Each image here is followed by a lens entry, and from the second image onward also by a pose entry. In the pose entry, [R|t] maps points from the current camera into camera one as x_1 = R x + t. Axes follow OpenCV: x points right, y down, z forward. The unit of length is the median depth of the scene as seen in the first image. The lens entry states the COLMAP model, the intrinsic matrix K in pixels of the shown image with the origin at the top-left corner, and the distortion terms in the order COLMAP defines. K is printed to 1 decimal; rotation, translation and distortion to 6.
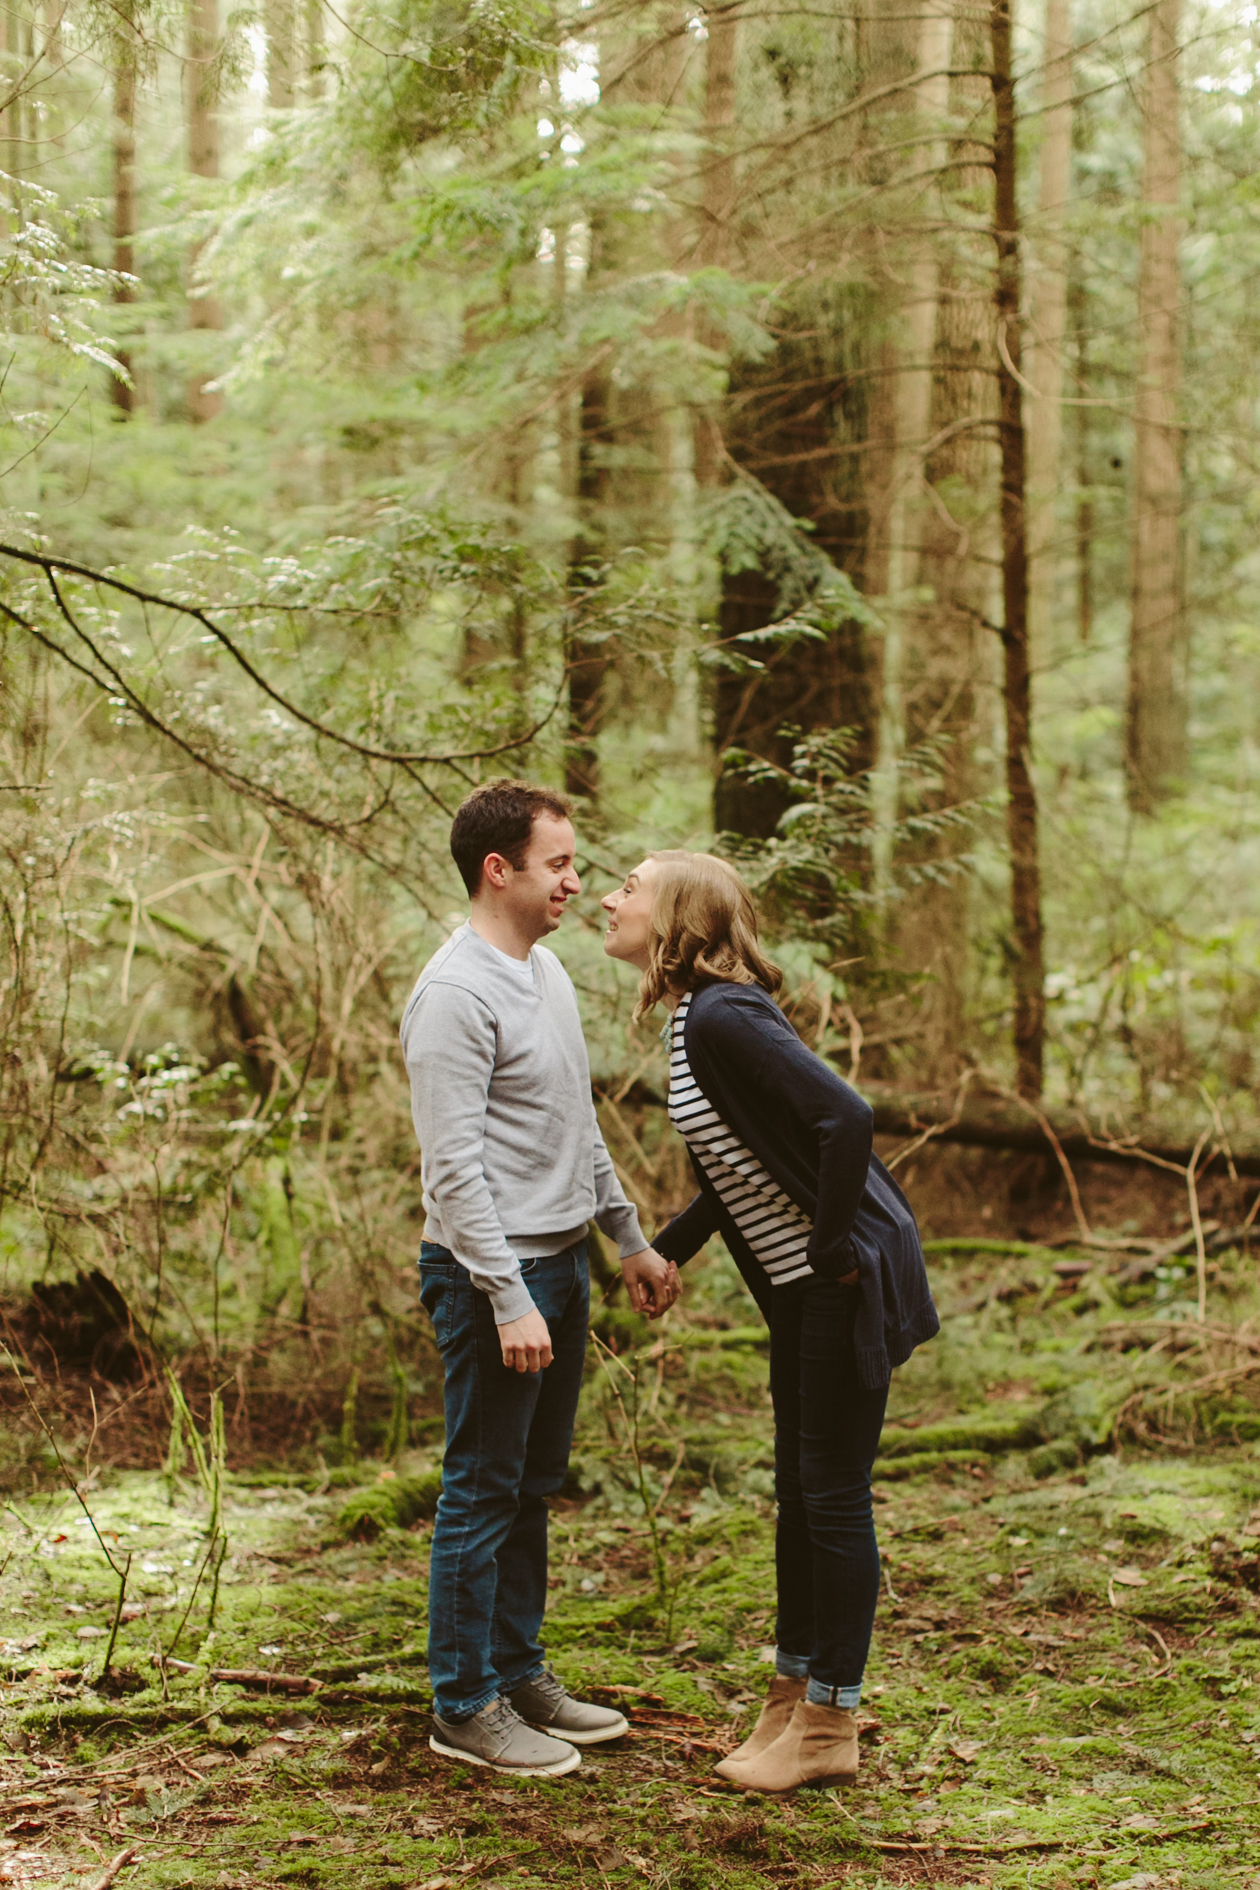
lens RADIAL K [[2774.6, 0, 630.0], [0, 2774.6, 945.0], [0, 0, 1]] dist [0.019023, 0.078651]
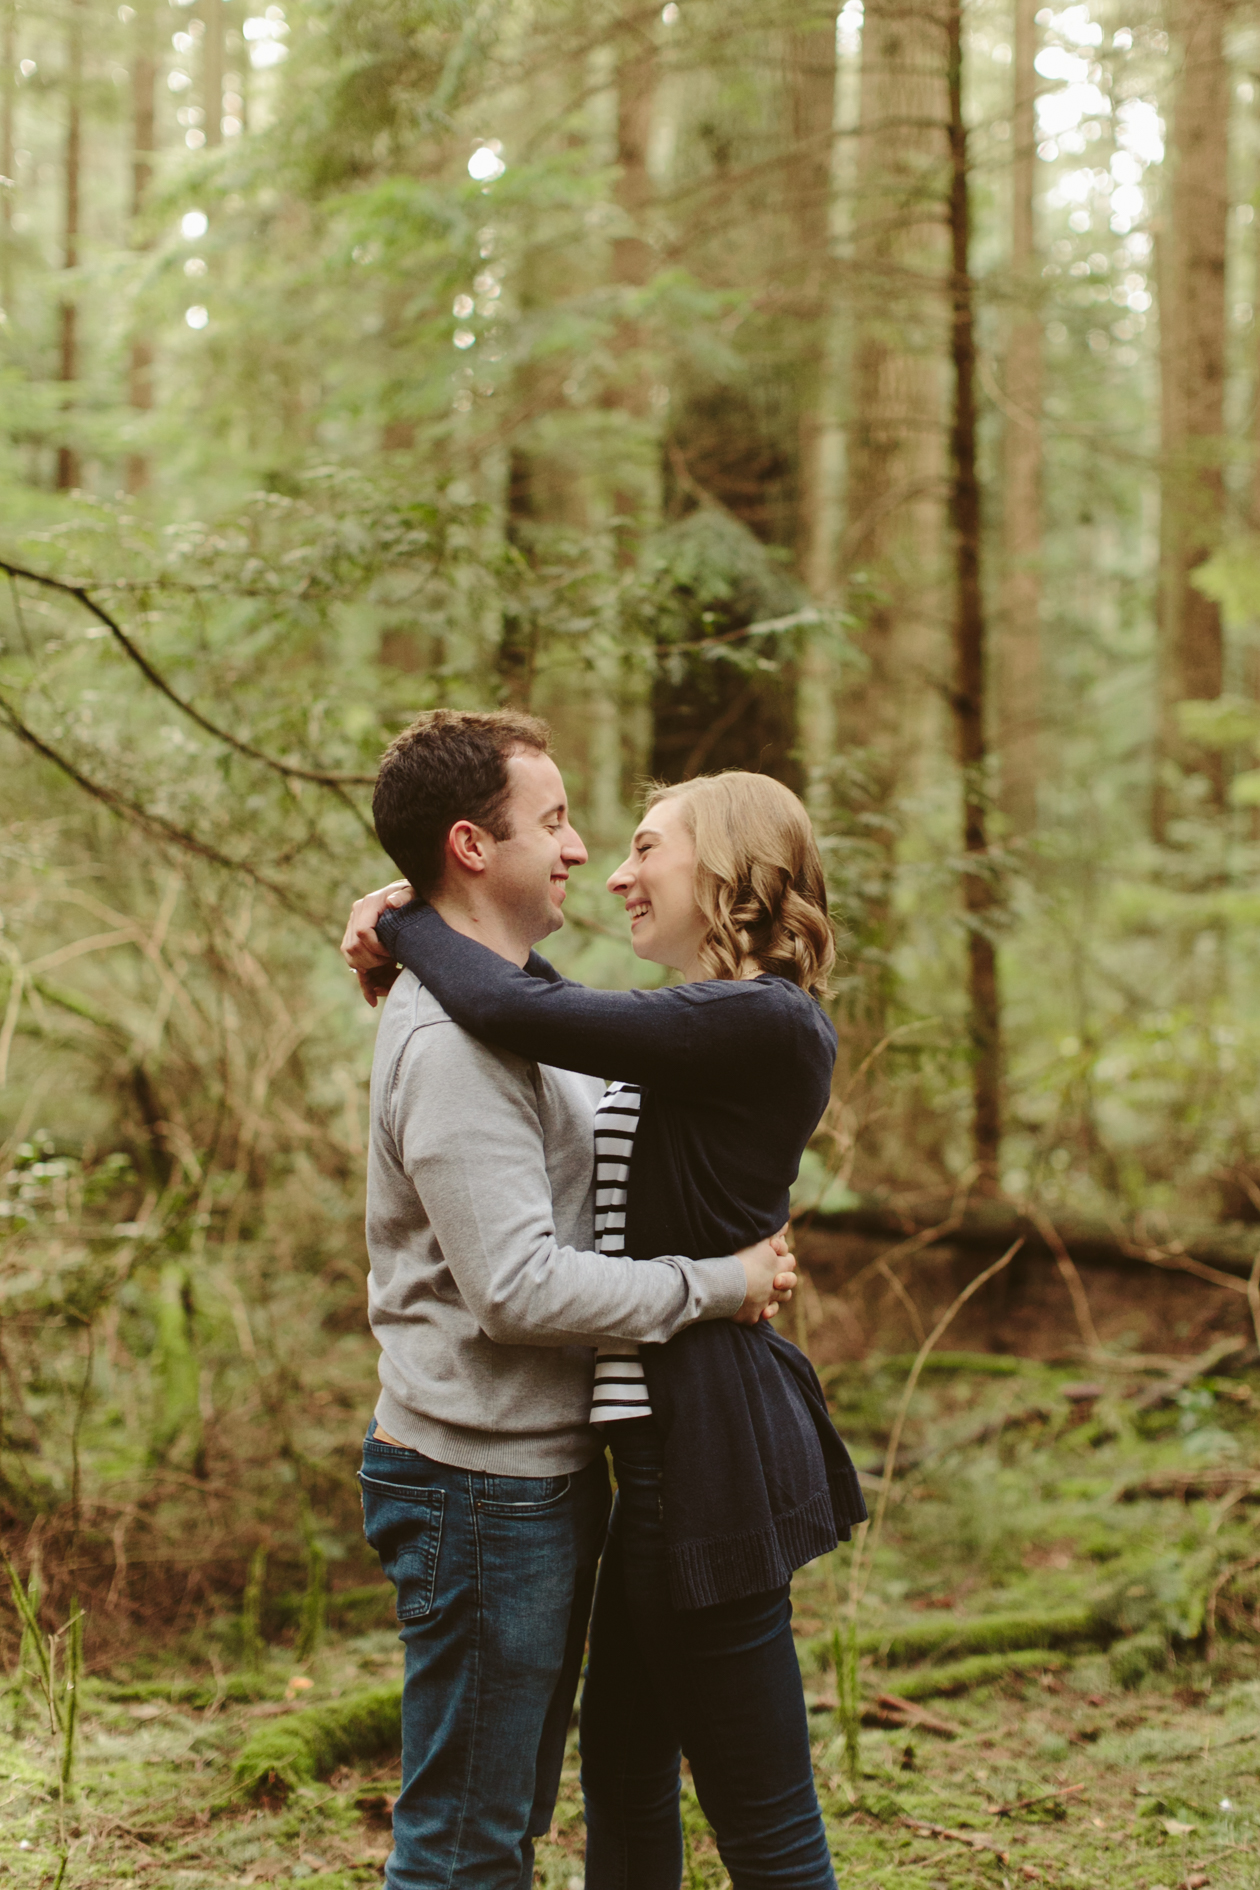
lens RADIAL K [[2700.3, 0, 631.2], [0, 2700.3, 799.4], [0, 0, 1]] dist [0.035646, -0.070745]
pose [[0.999441, 0.007338, 0.032629, -0.016980], [-0.004430, 0.996083, -0.088308, 0.007164], [-0.033149, 0.088114, 0.995559, 0.175613]]
